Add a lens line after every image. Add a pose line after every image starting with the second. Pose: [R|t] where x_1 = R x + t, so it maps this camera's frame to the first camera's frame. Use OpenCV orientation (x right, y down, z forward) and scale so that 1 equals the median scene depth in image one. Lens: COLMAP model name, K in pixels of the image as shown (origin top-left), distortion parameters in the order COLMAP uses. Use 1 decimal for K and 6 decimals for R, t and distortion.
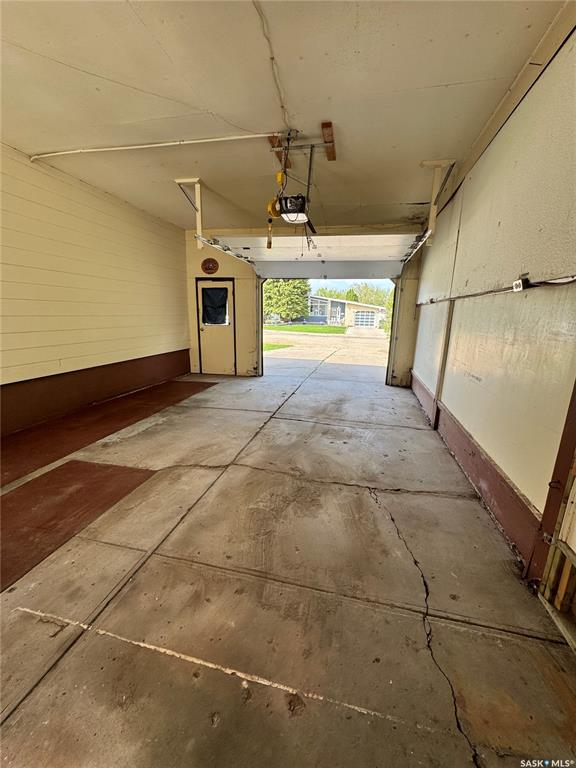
lens RADIAL K [[305.2, 0, 288.9], [0, 305.2, 386.0], [0, 0, 1]] dist [-0.006302, 0.000768]
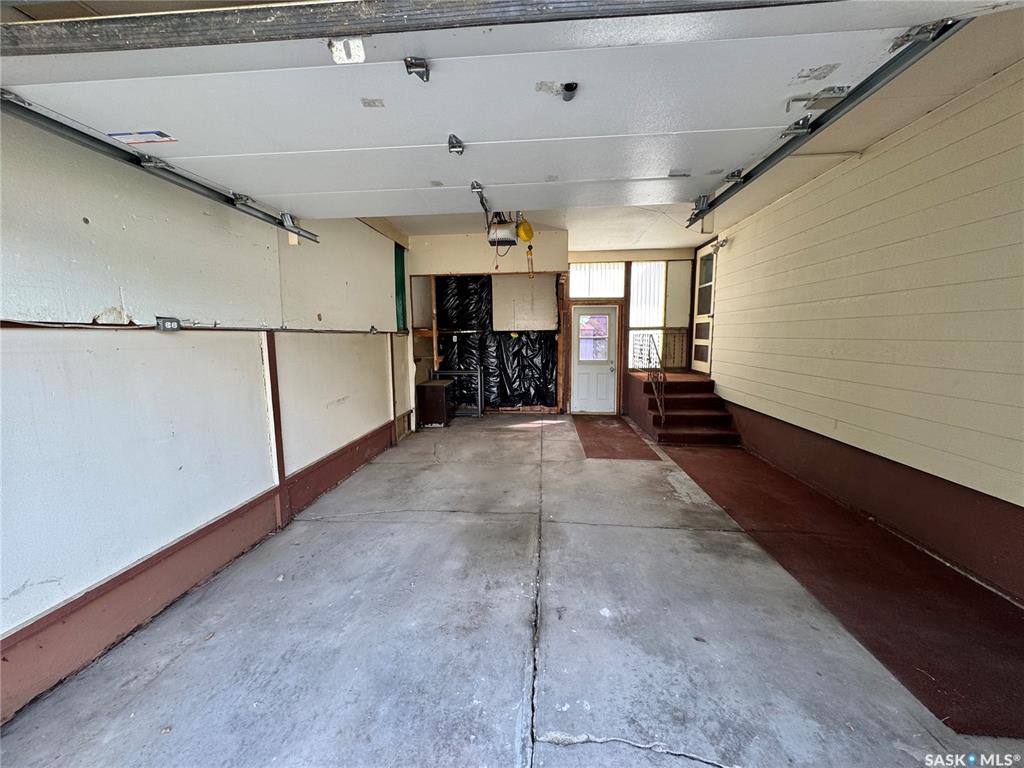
lens RADIAL K [[406.9, 0, 511.9], [0, 406.9, 382.8], [0, 0, 1]] dist [-0.006302, 0.000768]
pose [[-0.988565, 0.006135, -0.150668, 0.170194], [-0.046082, 0.939081, 0.340593, -0.589955], [0.143579, 0.343642, -0.928060, 2.260457]]
